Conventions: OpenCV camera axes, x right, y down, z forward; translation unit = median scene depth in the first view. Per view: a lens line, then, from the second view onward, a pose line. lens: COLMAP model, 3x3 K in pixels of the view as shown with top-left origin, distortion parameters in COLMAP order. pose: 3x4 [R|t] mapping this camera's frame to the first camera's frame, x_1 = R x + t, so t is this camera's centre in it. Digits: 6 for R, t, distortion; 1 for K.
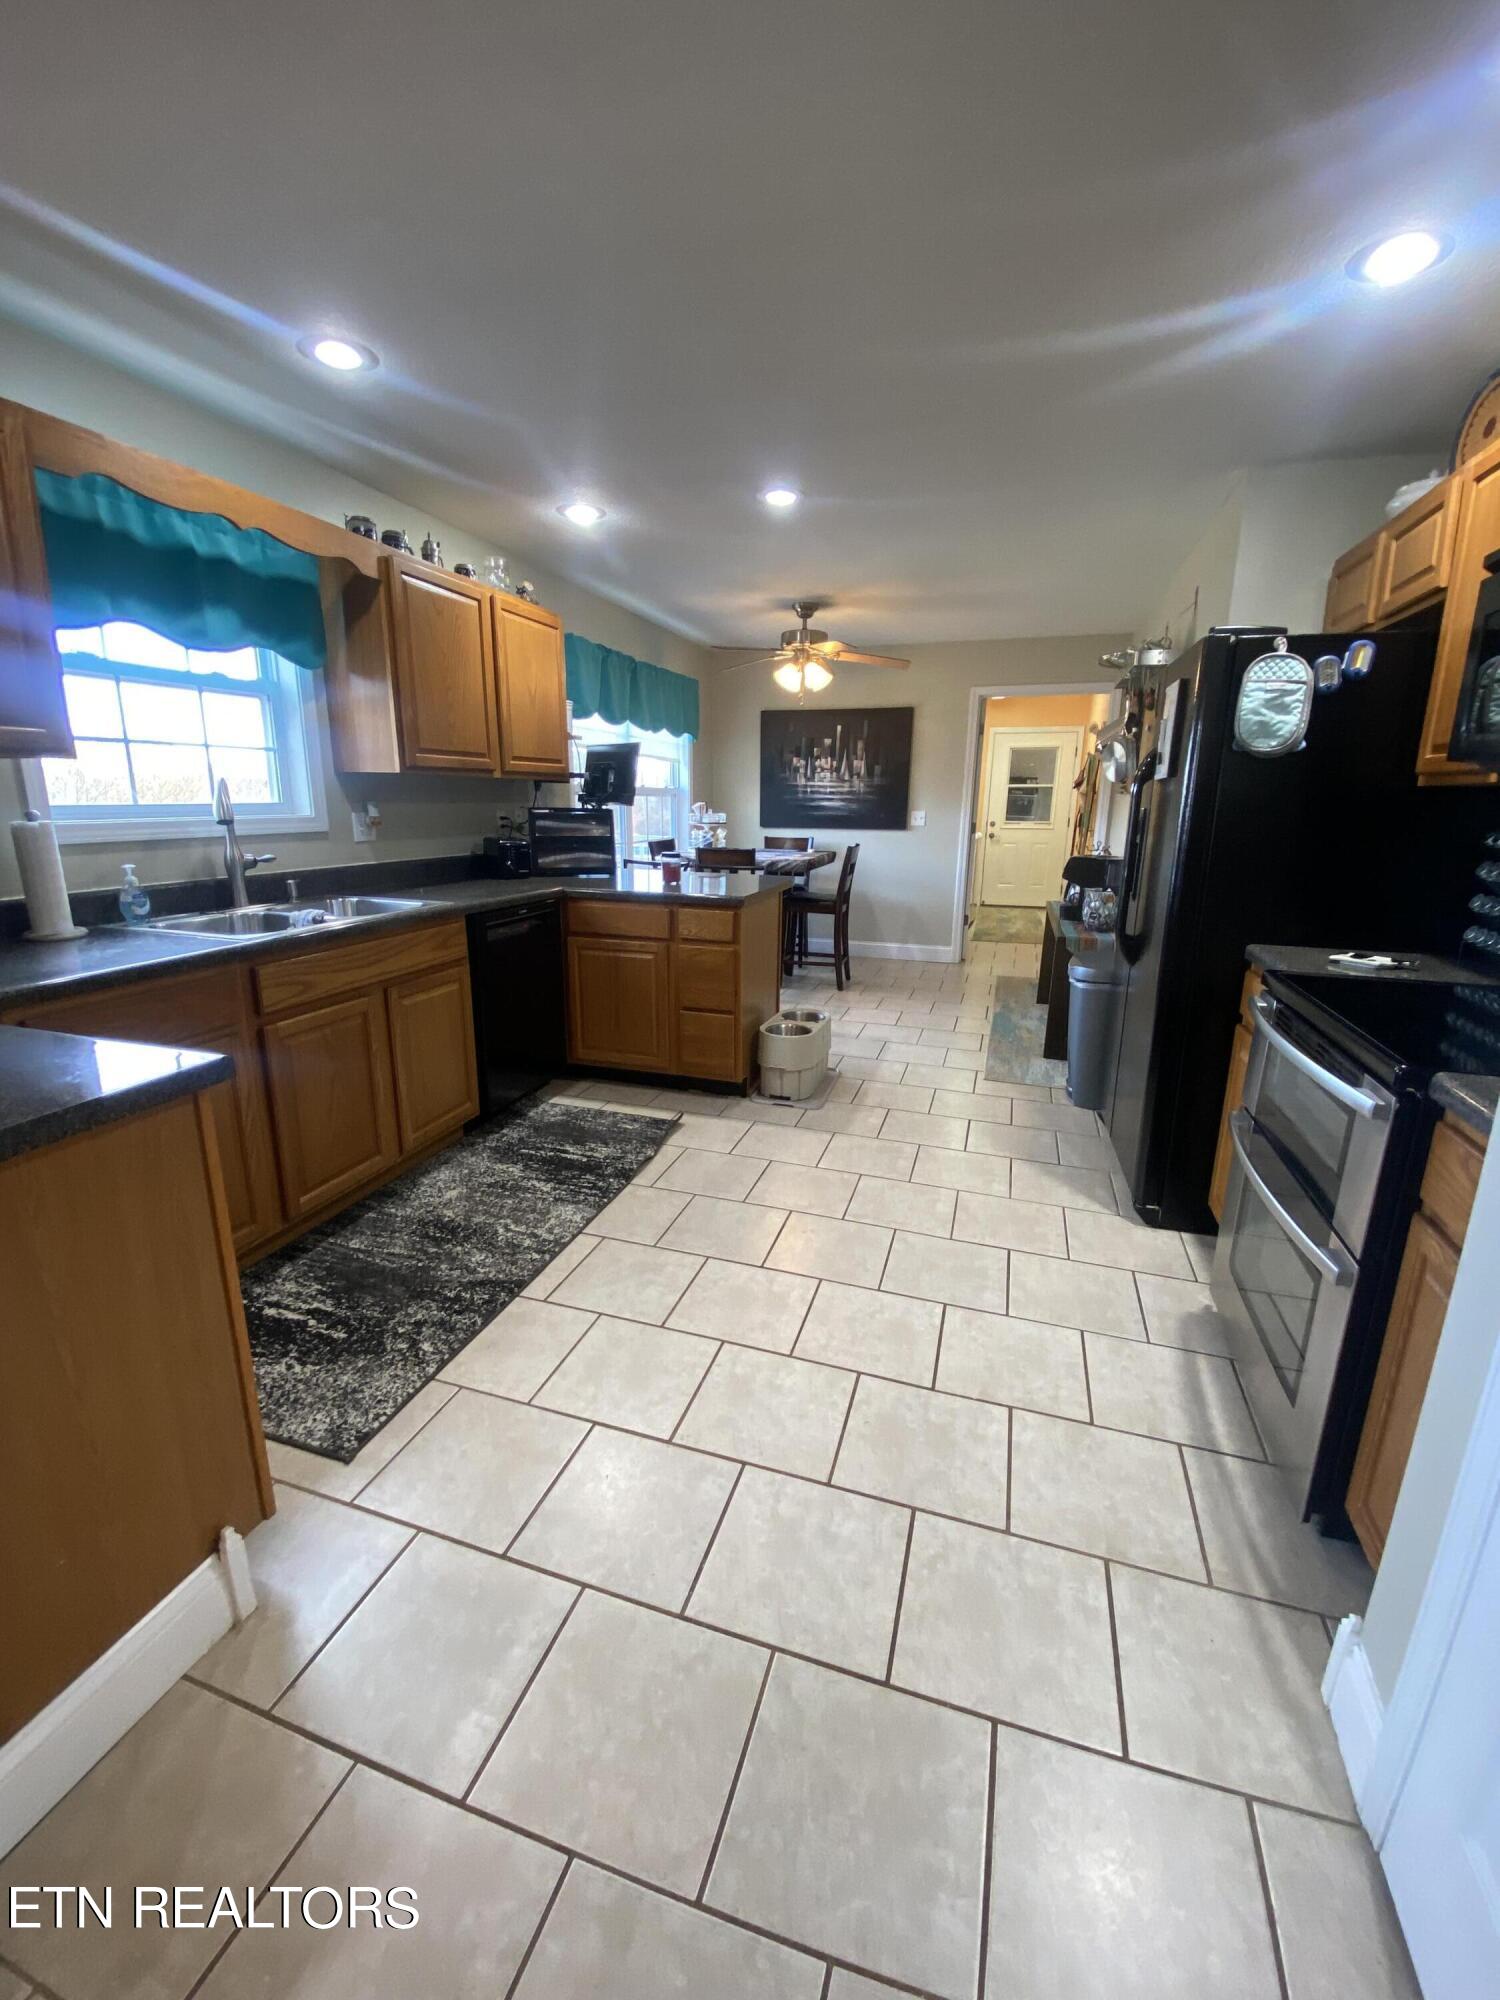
lens RADIAL K [[824.4, 0, 746.5], [0, 824.4, 1000.4], [0, 0, 1]] dist [-0.004760, -0.000467]
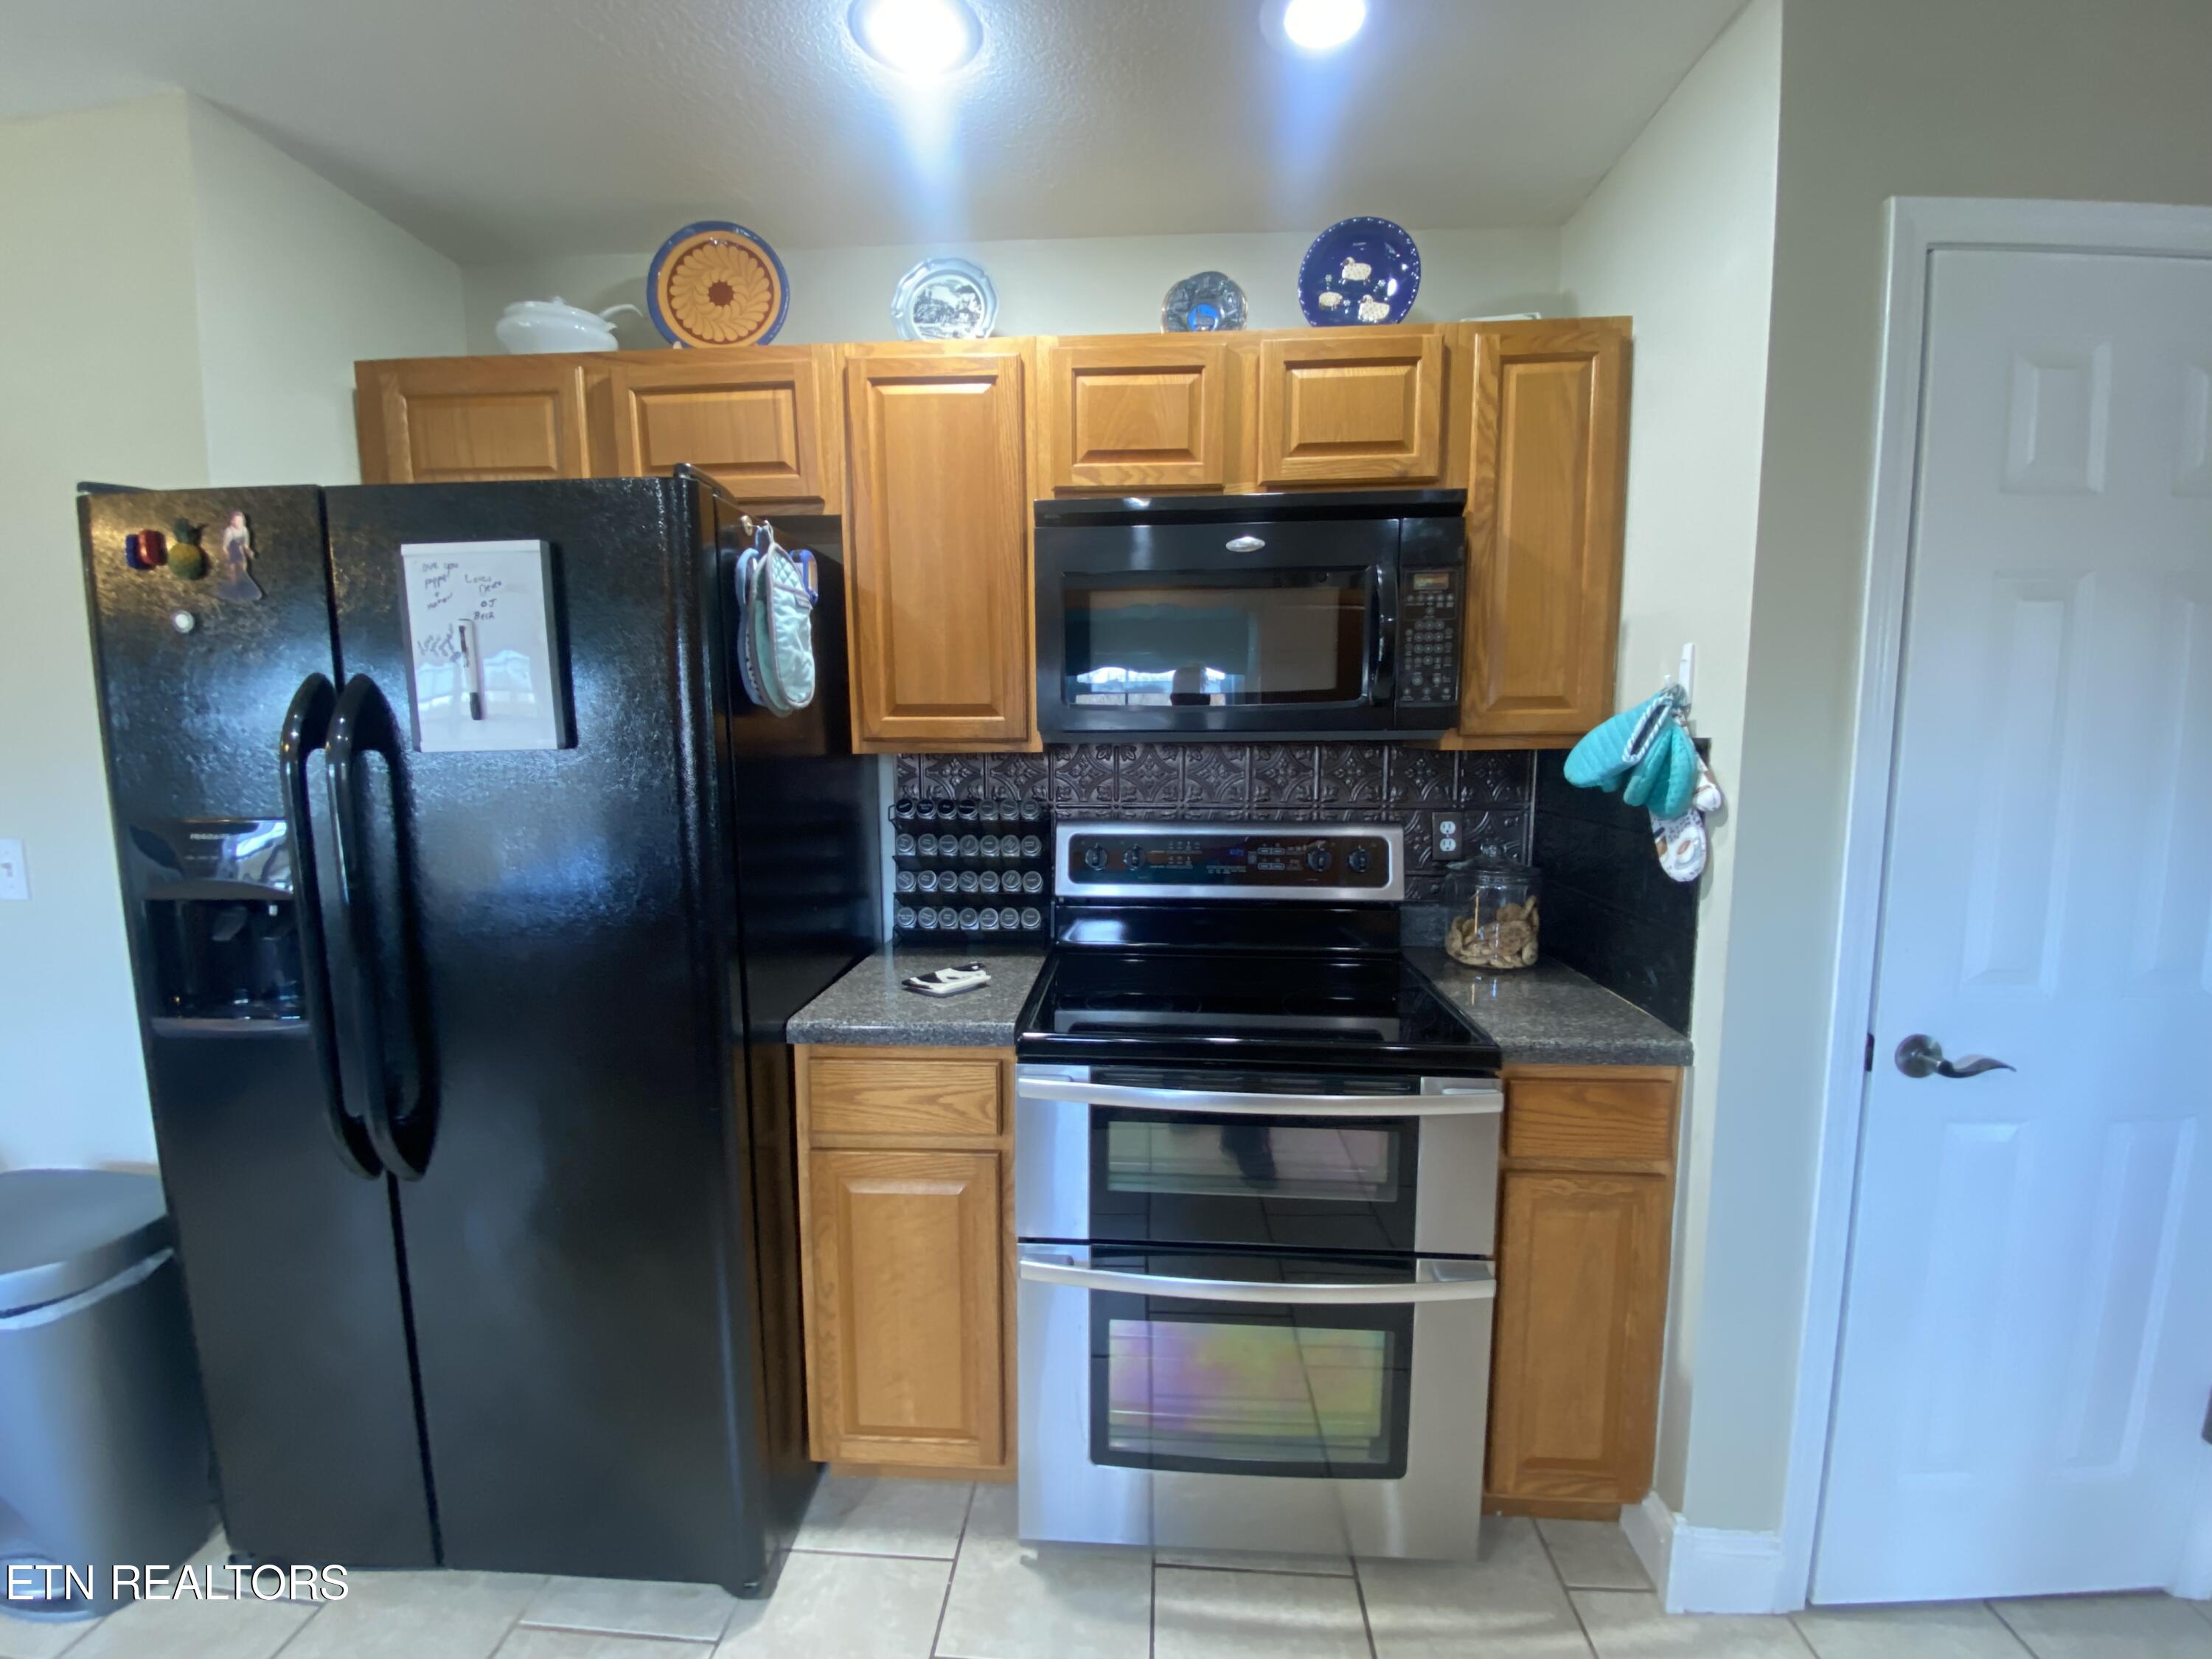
lens RADIAL K [[911.8, 0, 1097.3], [0, 911.8, 825.4], [0, 0, 1]] dist [-0.004760, -0.000467]
pose [[-0.235505, -0.114352, 0.965122, -0.063131], [0.250439, 0.952376, 0.173953, -0.302233], [-0.939051, 0.282671, -0.195652, 1.049845]]
